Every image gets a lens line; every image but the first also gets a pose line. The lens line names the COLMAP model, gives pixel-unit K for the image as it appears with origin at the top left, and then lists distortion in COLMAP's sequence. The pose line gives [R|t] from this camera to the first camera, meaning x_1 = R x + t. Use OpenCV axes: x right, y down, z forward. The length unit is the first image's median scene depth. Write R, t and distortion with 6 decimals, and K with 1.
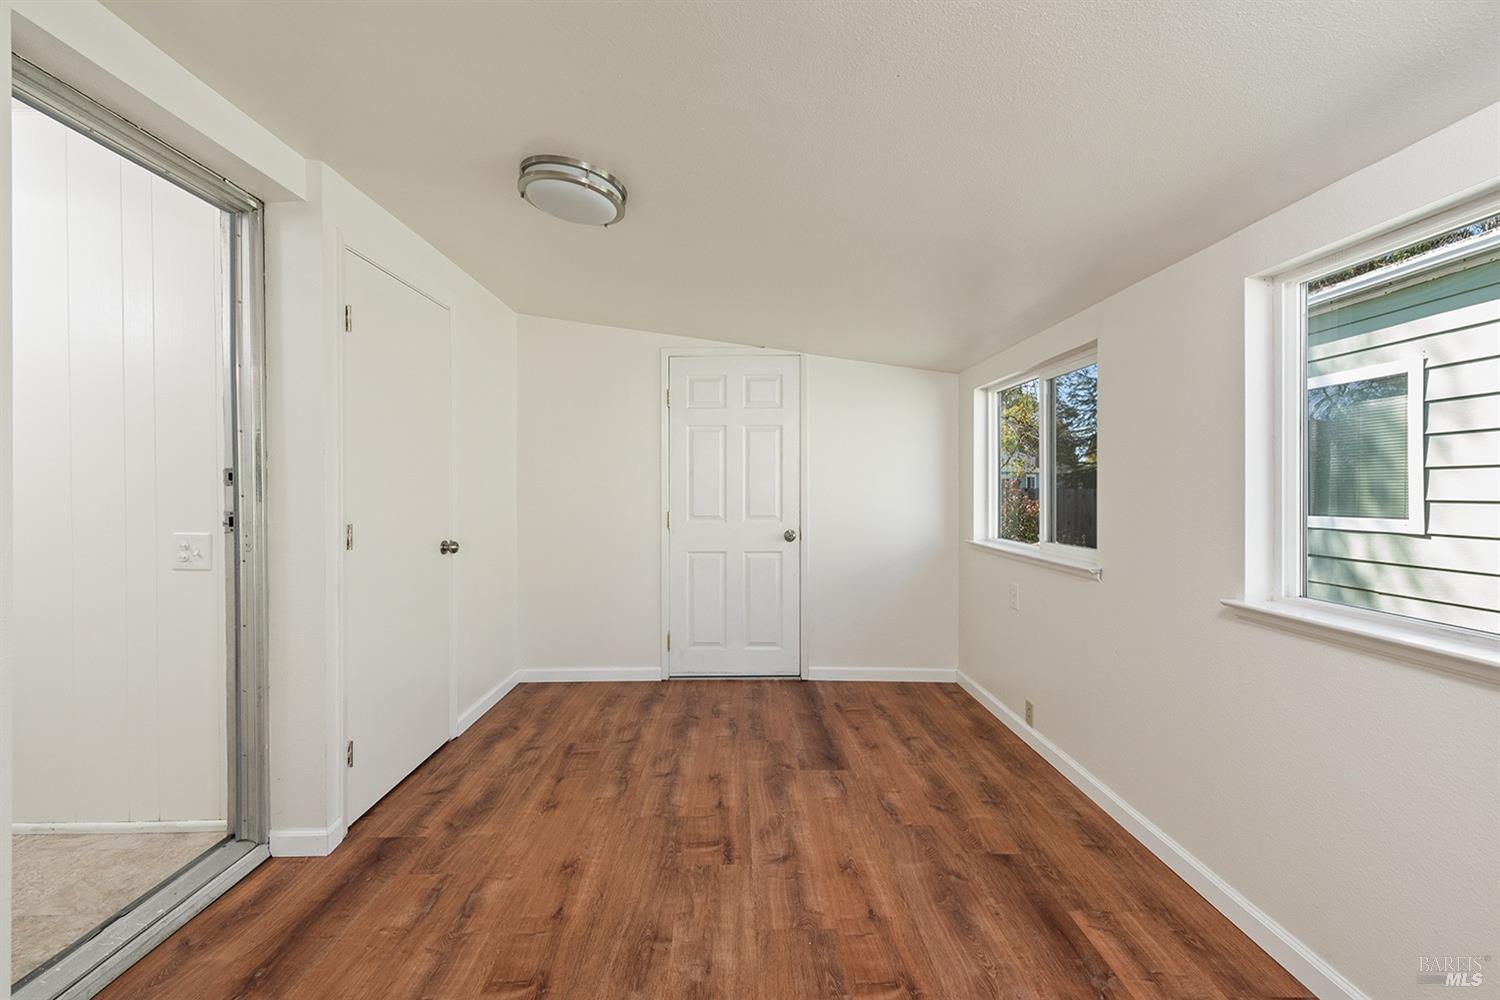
lens RADIAL K [[616.4, 0, 750.8], [0, 616.4, 479.9], [0, 0, 1]] dist [-0.000168, -0.000044]
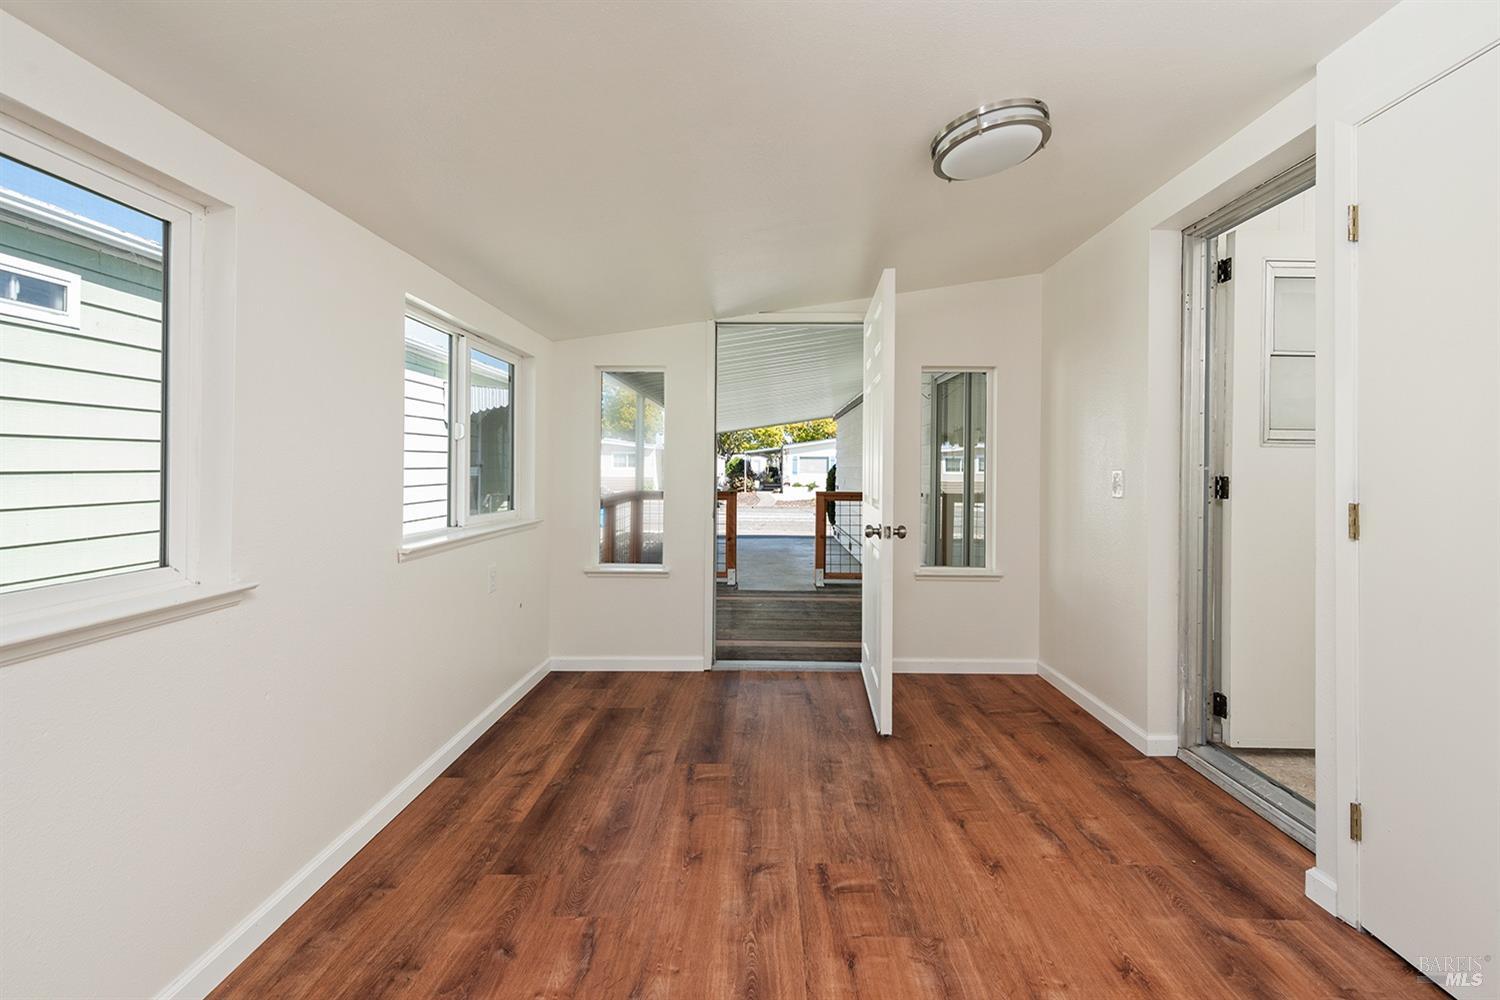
lens RADIAL K [[616.4, 0, 750.8], [0, 616.4, 479.9], [0, 0, 1]] dist [-0.000168, -0.000044]
pose [[-0.998937, -0.000185, 0.046095, 0.025815], [0.000020, 0.999990, 0.004433, 0.045792], [-0.046095, 0.004429, -0.998927, 1.910670]]
